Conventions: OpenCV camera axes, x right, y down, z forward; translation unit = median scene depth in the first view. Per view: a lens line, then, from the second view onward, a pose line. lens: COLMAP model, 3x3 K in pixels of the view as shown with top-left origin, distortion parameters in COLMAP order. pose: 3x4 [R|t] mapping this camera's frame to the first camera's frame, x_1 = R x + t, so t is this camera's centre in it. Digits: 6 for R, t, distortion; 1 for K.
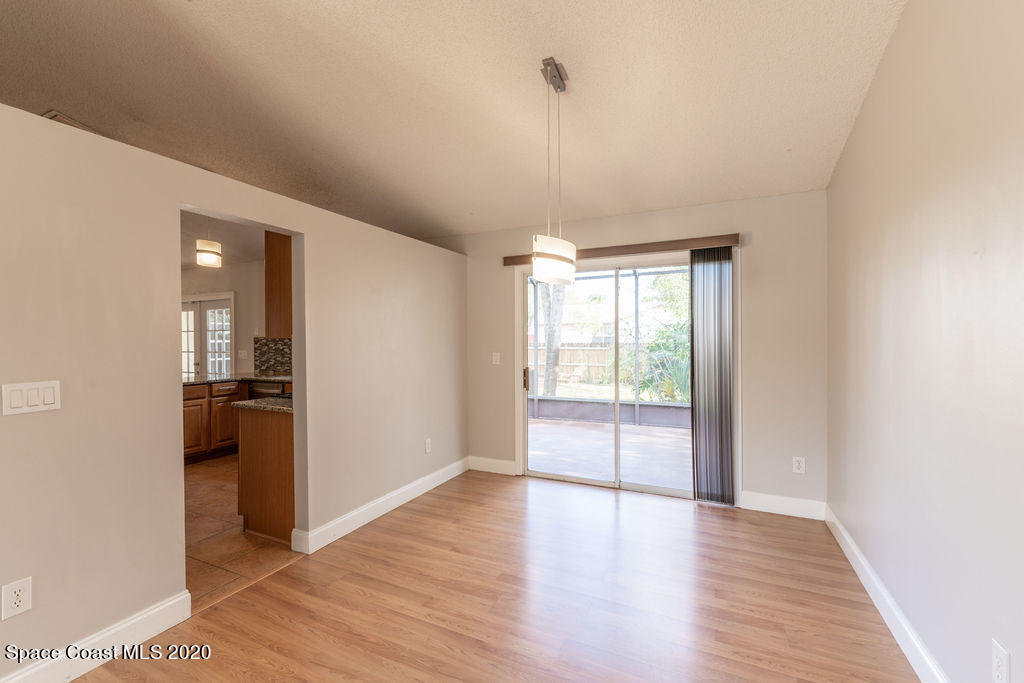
lens RADIAL K [[454.0, 0, 489.0], [0, 454.0, 336.3], [0, 0, 1]] dist [0.001201, -0.001355]
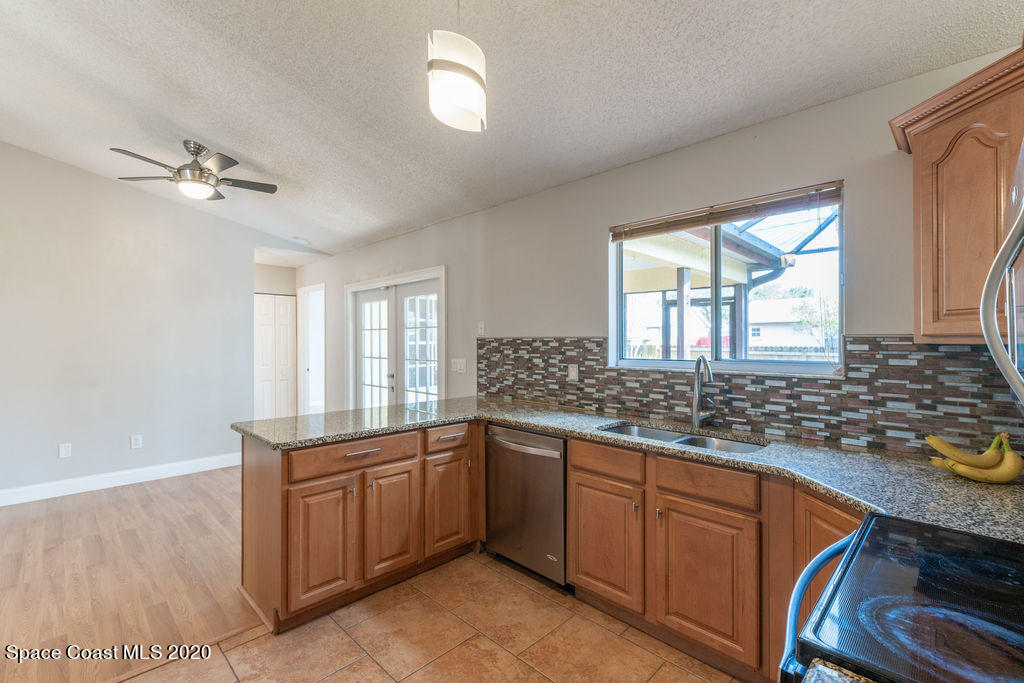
lens RADIAL K [[454.0, 0, 487.3], [0, 454.0, 339.9], [0, 0, 1]] dist [0.001201, -0.001355]
pose [[0.942712, 0.004644, -0.333576, -0.306348], [-0.003375, 0.999985, 0.004385, 0.002487], [0.333591, -0.003008, 0.942713, 0.441289]]
